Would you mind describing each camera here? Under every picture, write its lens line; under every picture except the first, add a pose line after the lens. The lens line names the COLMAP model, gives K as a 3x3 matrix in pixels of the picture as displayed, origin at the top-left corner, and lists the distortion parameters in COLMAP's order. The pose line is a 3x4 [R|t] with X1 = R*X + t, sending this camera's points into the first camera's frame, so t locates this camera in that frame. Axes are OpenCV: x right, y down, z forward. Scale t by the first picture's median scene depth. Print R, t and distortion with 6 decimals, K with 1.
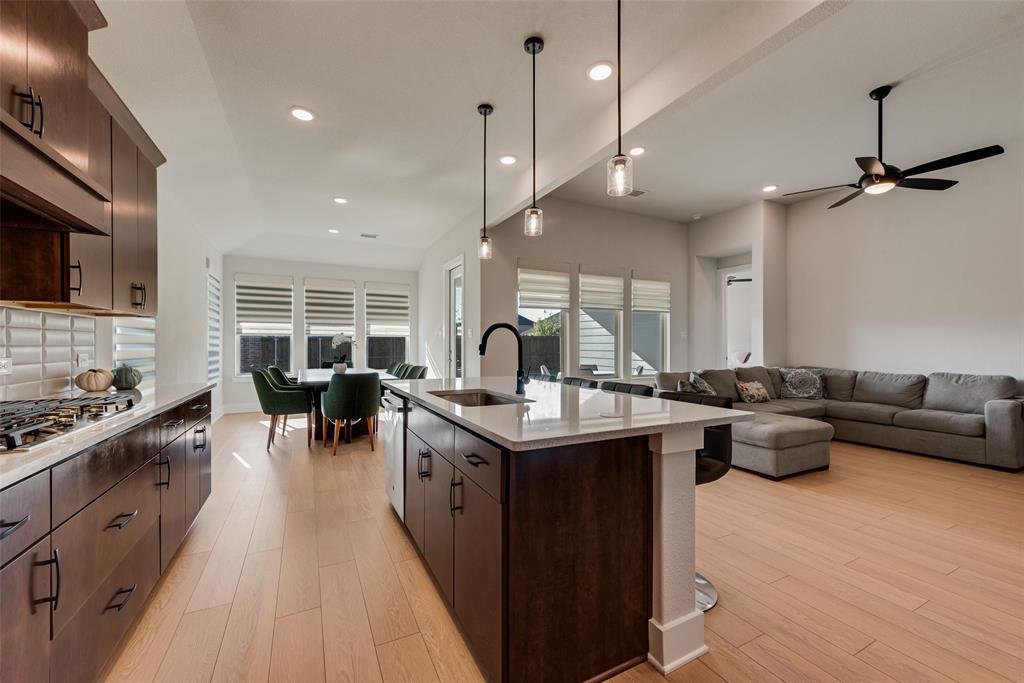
lens RADIAL K [[400.4, 0, 508.1], [0, 400.4, 342.6], [0, 0, 1]] dist [0.005921, -0.000491]
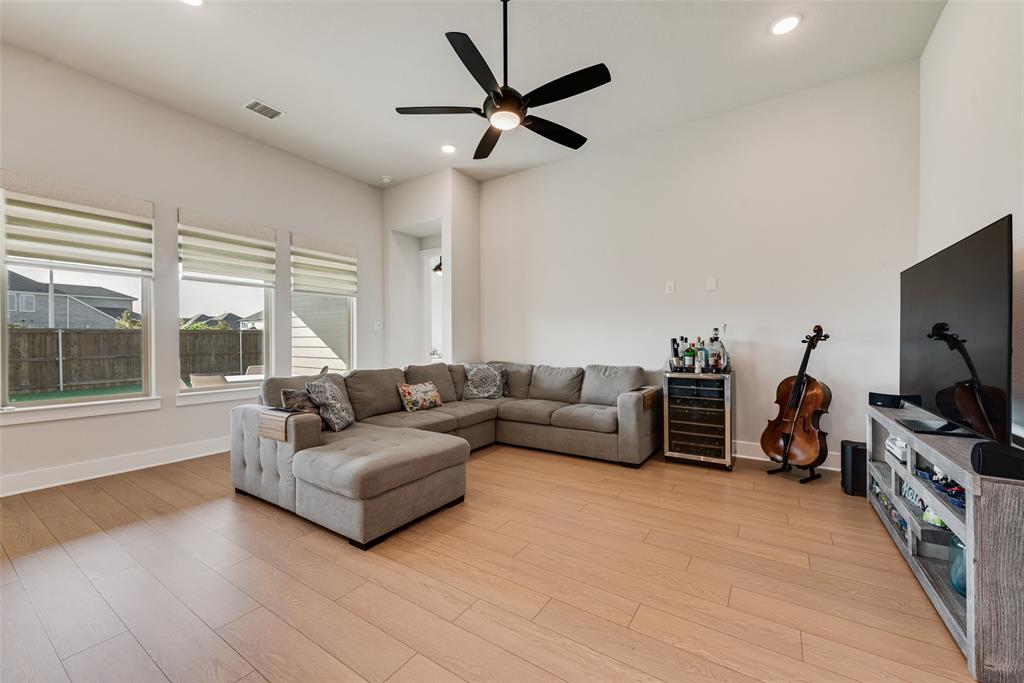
lens RADIAL K [[397.2, 0, 505.4], [0, 397.2, 341.7], [0, 0, 1]] dist [0.016247, -0.000098]
pose [[0.872100, -0.003501, 0.489314, 0.385341], [0.001982, 0.999991, 0.003623, 0.013845], [-0.489323, -0.002190, 0.872100, 0.245665]]
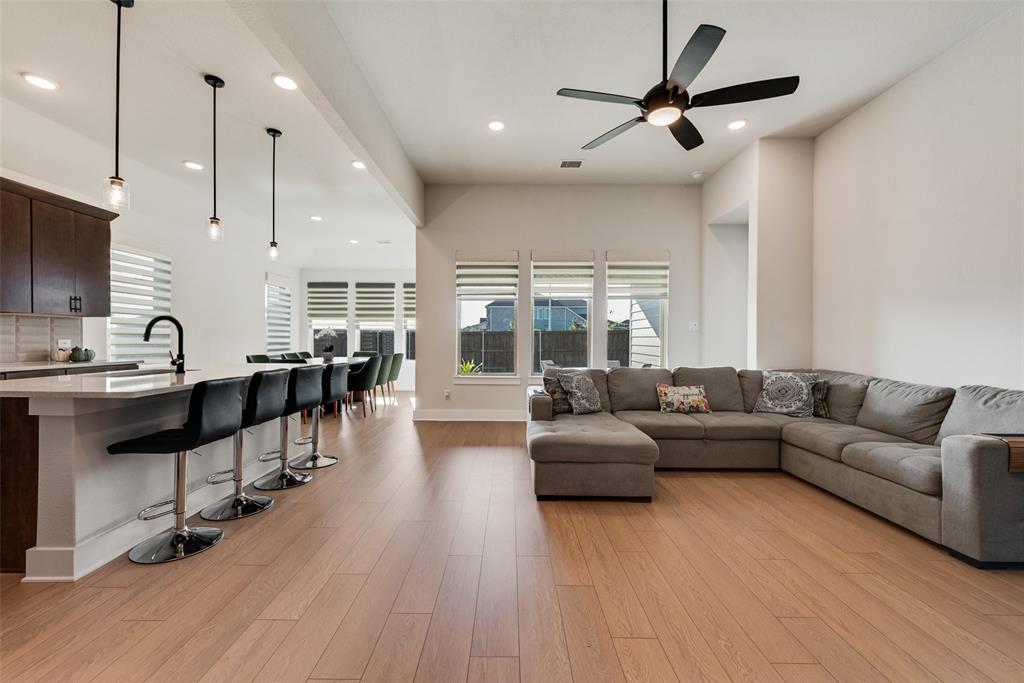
lens RADIAL K [[413.0, 0, 508.8], [0, 413.0, 339.9], [0, 0, 1]] dist [0.005720, -0.000478]
pose [[0.889987, 0.004514, -0.455963, 0.694592], [-0.002928, 0.999987, 0.004186, 0.007715], [0.455976, -0.002391, 0.889989, 0.150417]]
